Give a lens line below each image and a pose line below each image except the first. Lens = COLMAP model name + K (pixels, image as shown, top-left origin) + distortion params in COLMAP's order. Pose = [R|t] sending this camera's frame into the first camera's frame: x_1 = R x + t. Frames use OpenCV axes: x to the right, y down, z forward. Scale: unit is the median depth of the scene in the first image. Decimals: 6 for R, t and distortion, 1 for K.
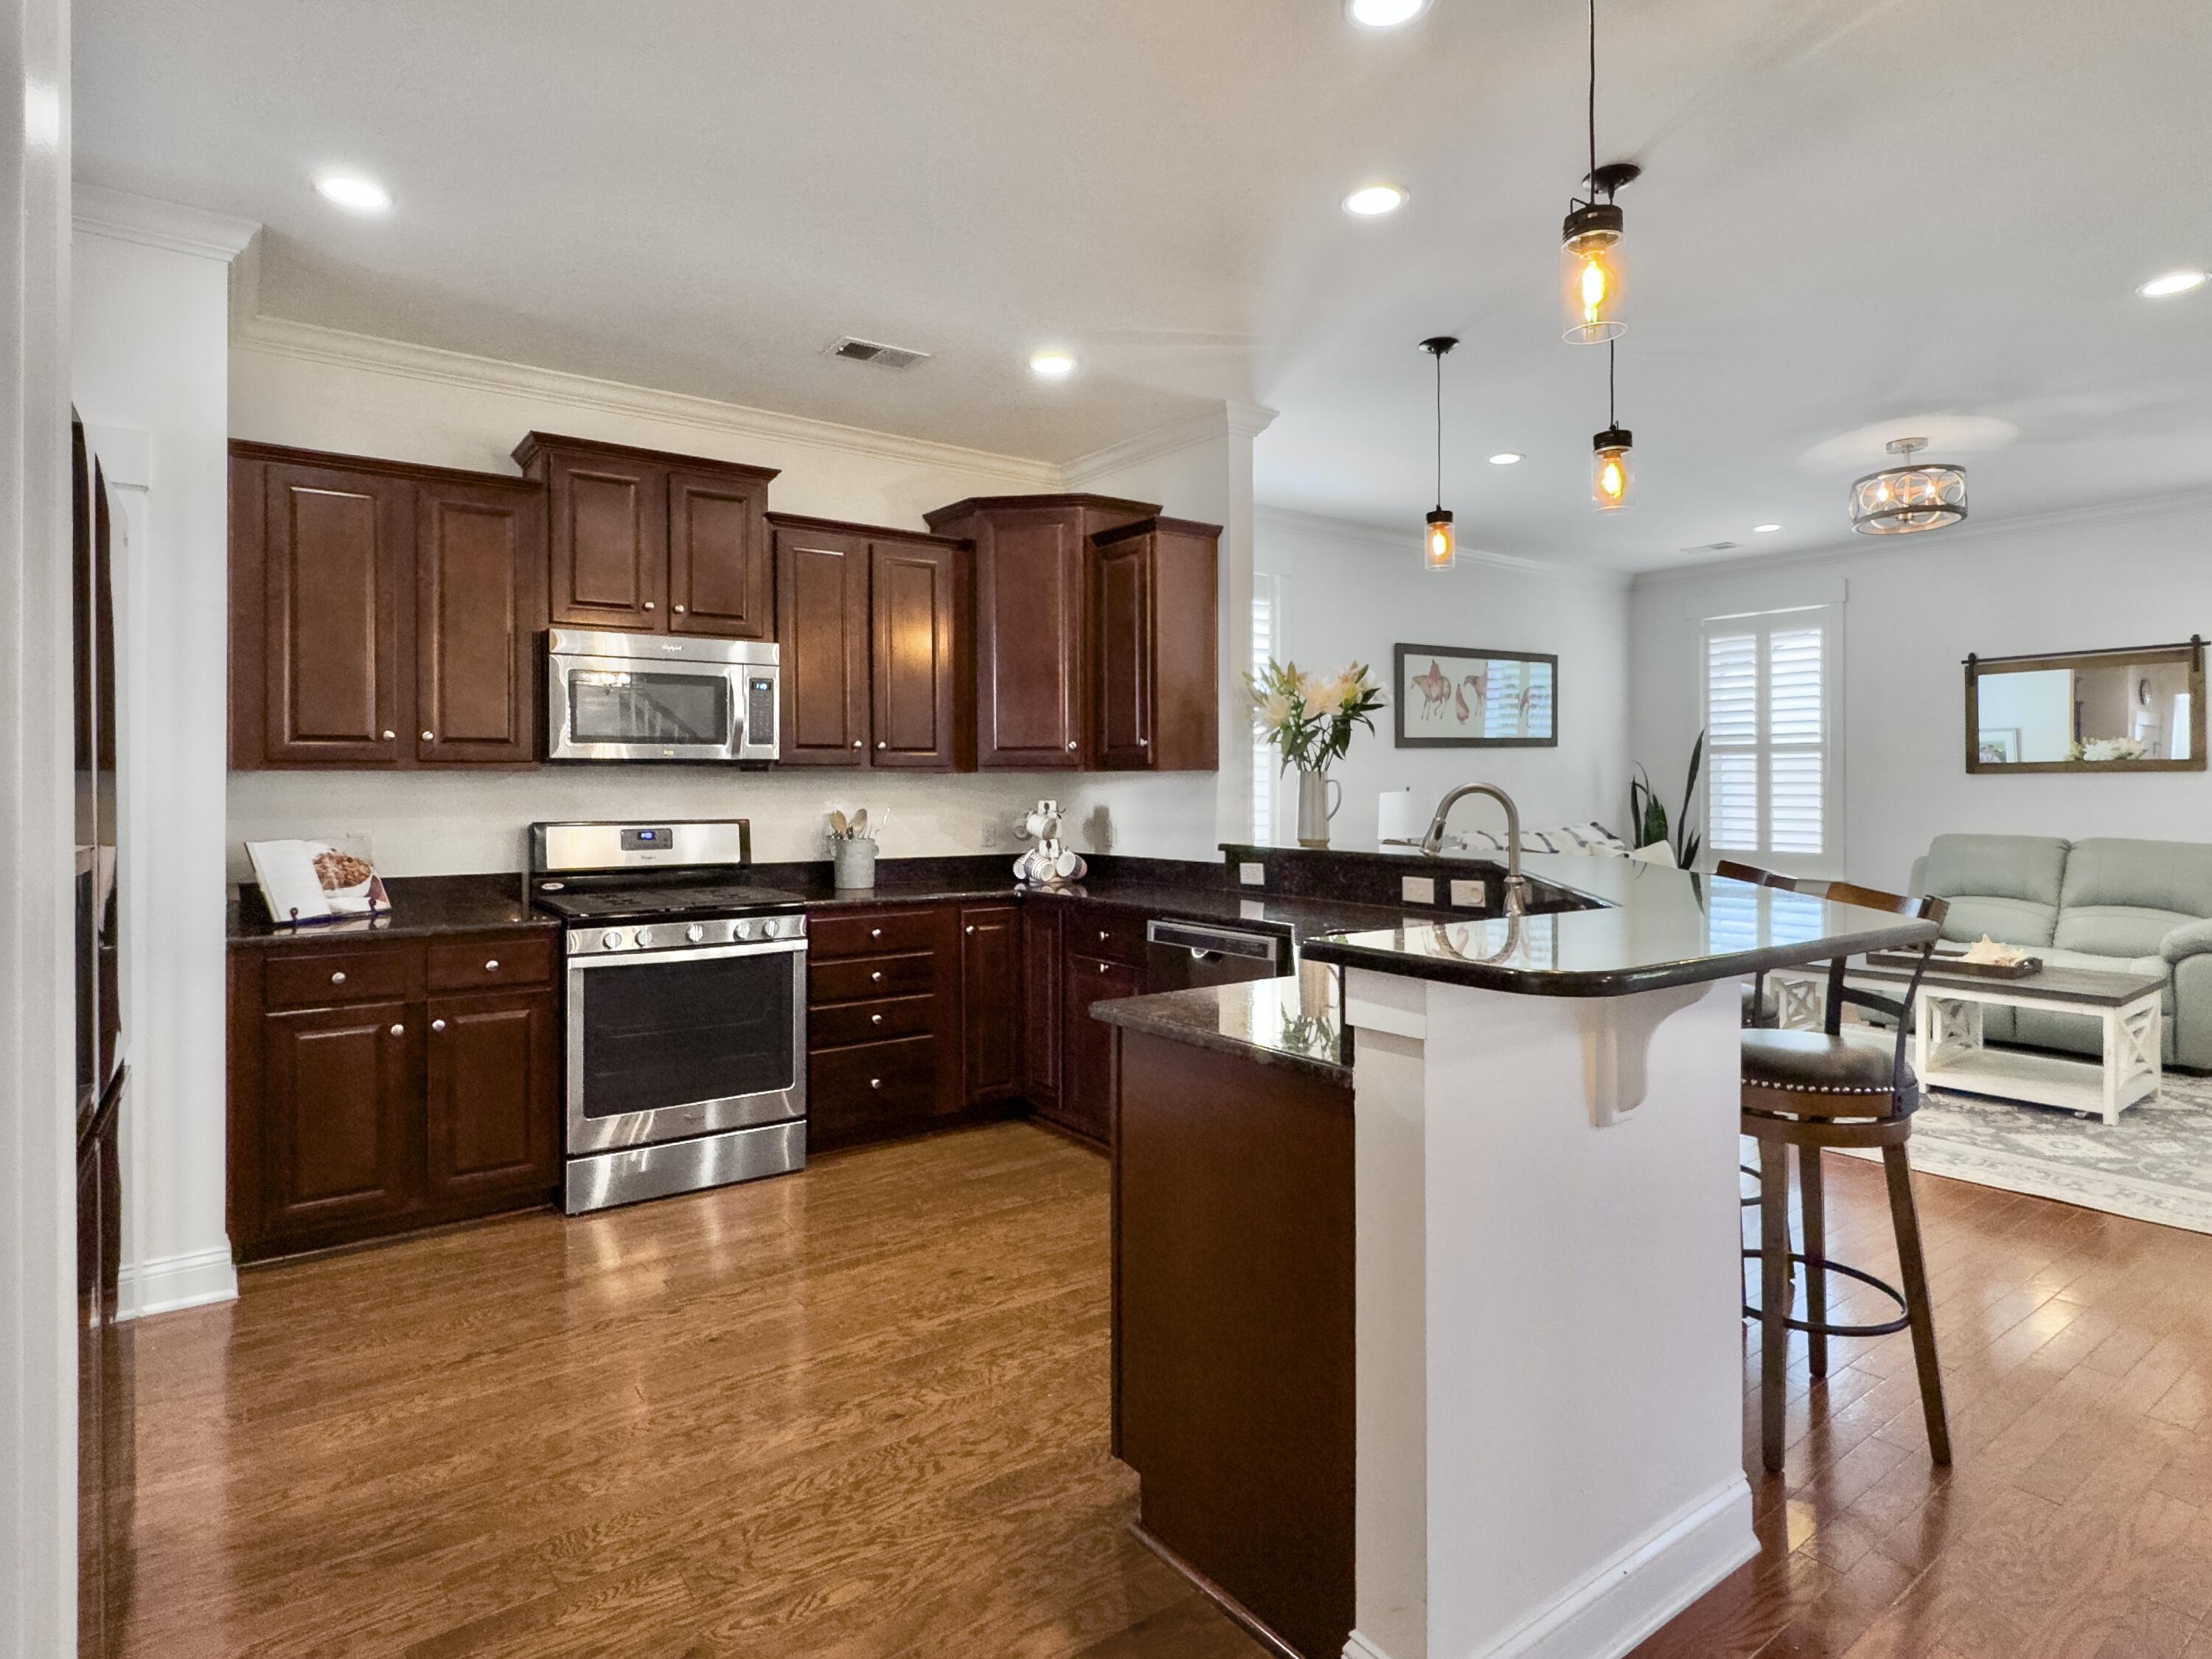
lens RADIAL K [[1207.9, 0, 1099.6], [0, 1207.9, 786.4], [0, 0, 1]] dist [0.003586, -0.000649]
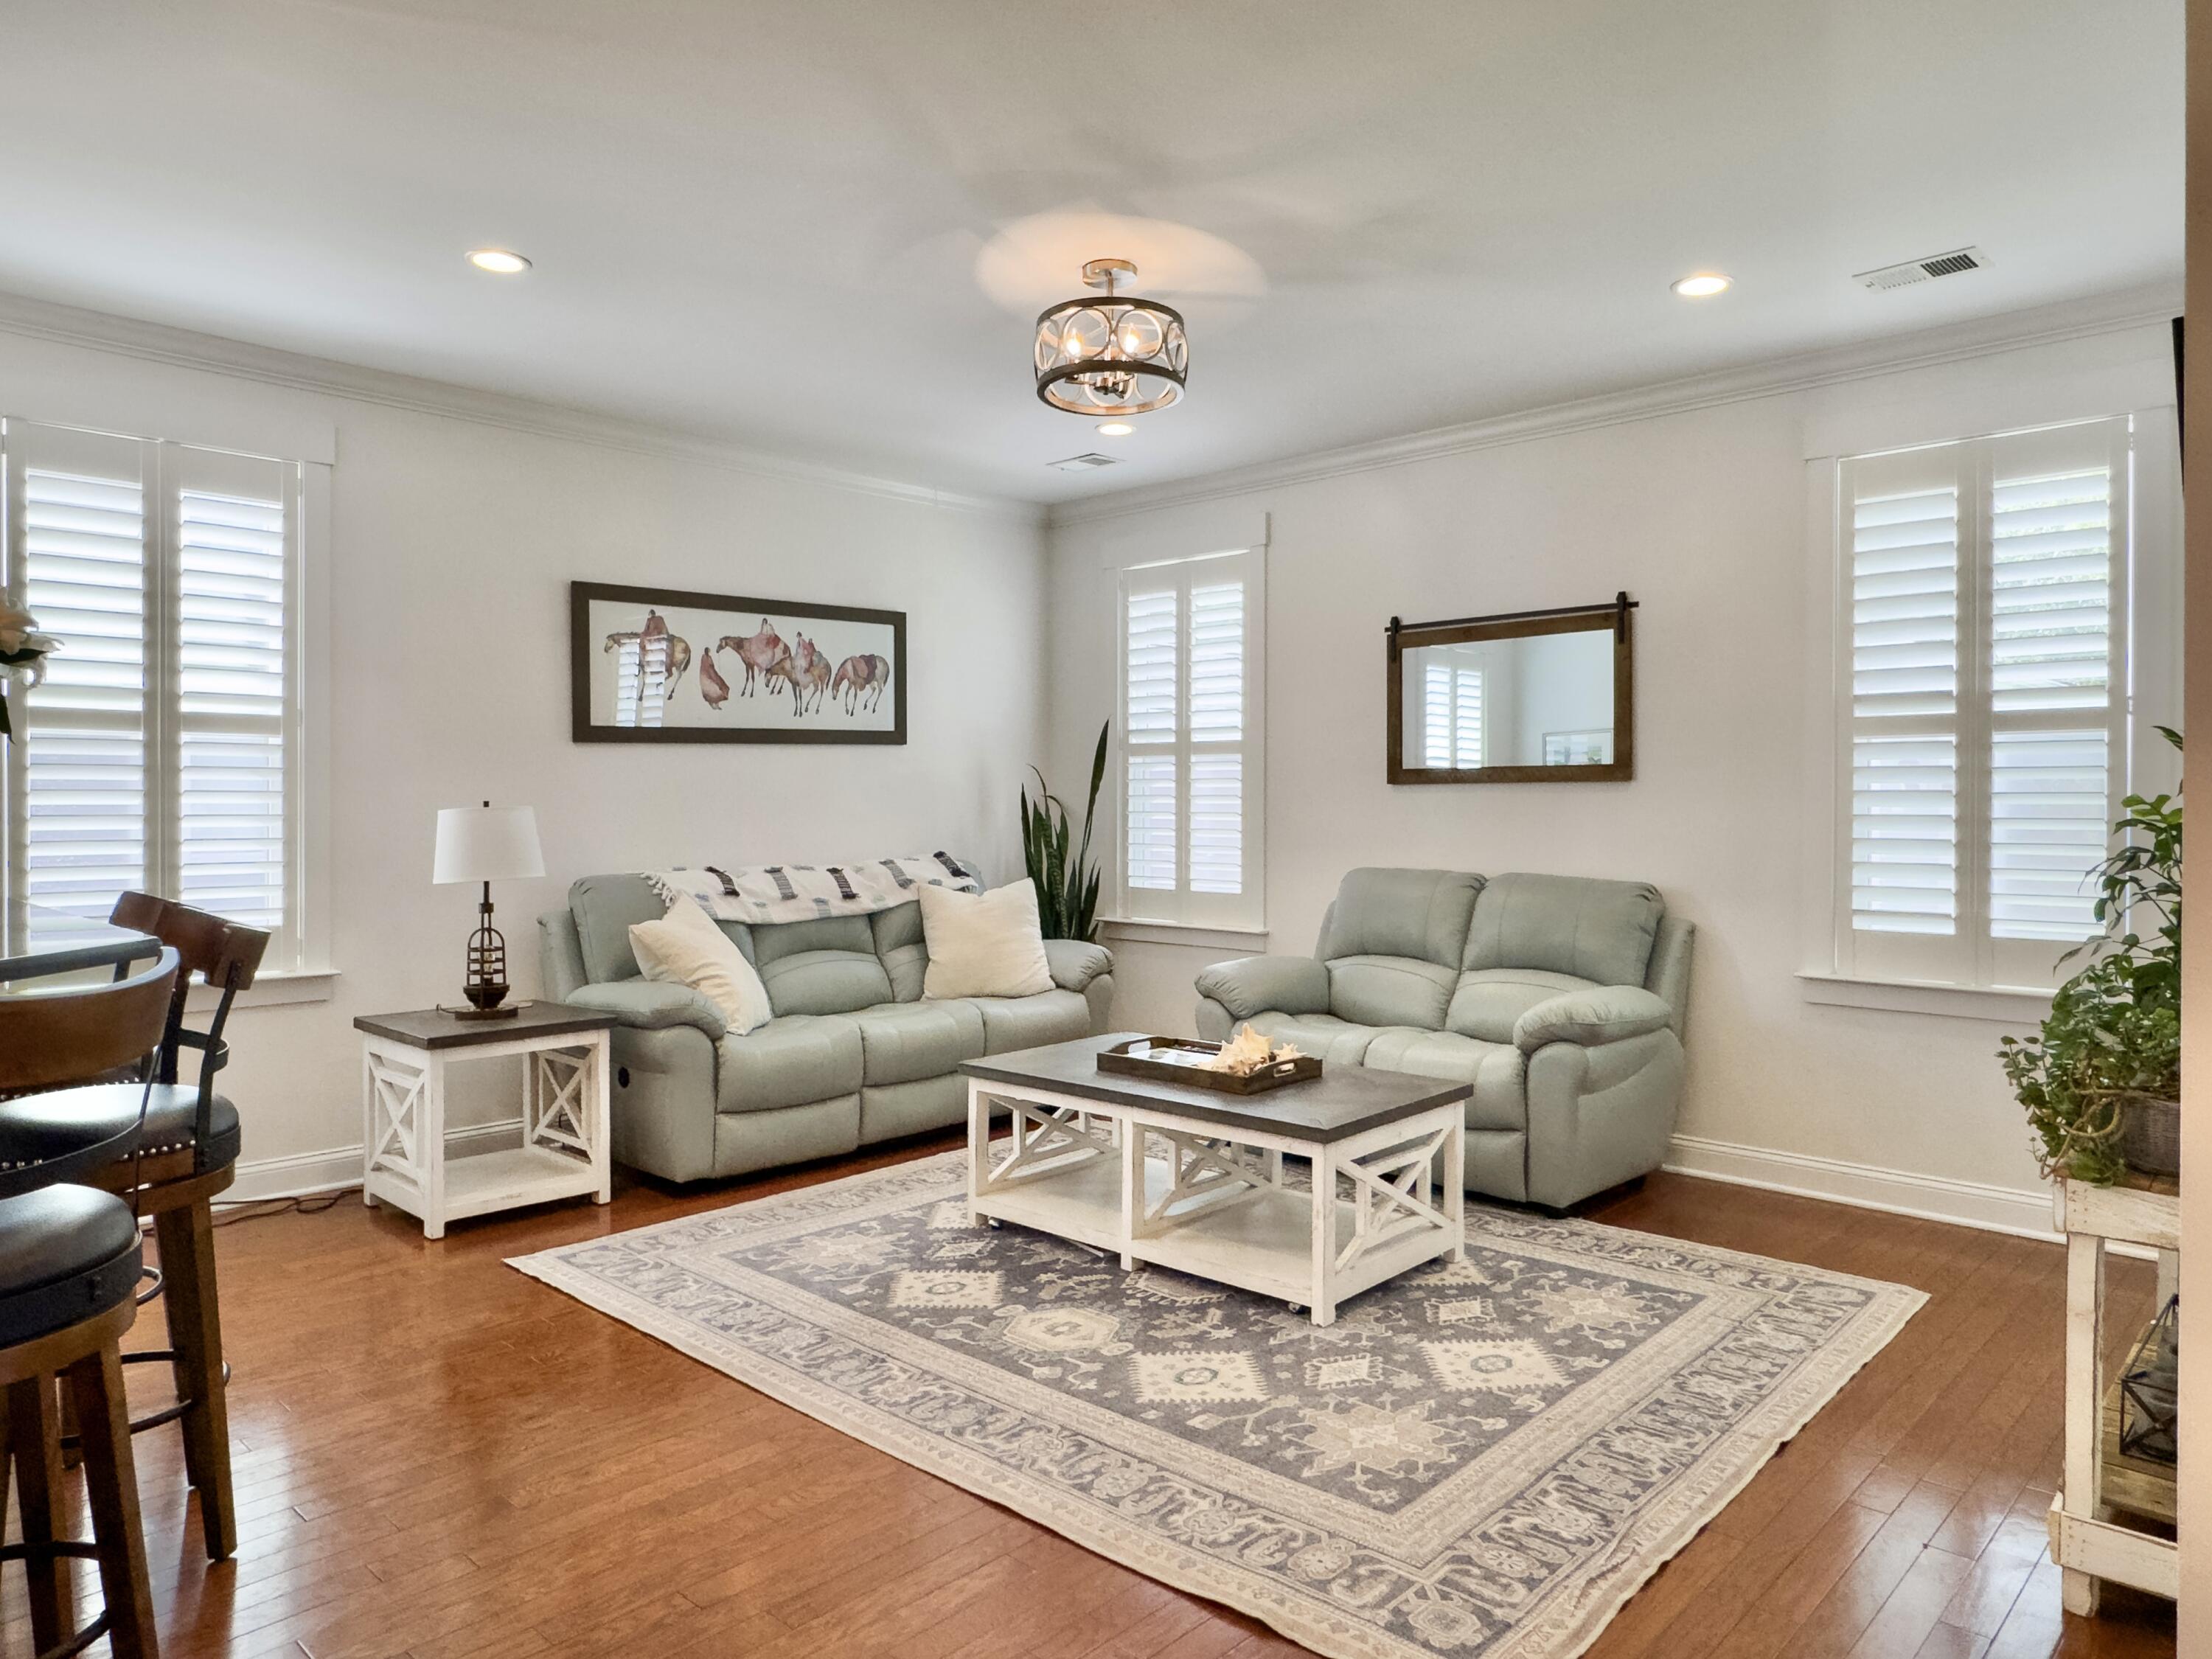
lens RADIAL K [[1430.4, 0, 1092.5], [0, 1430.4, 819.6], [0, 0, 1]] dist [-0.004887, 0.001618]
pose [[0.986127, -0.000207, 0.165995, 0.648430], [-0.002273, 0.999889, 0.014749, -0.002022], [-0.165979, -0.014922, 0.986016, 0.298794]]
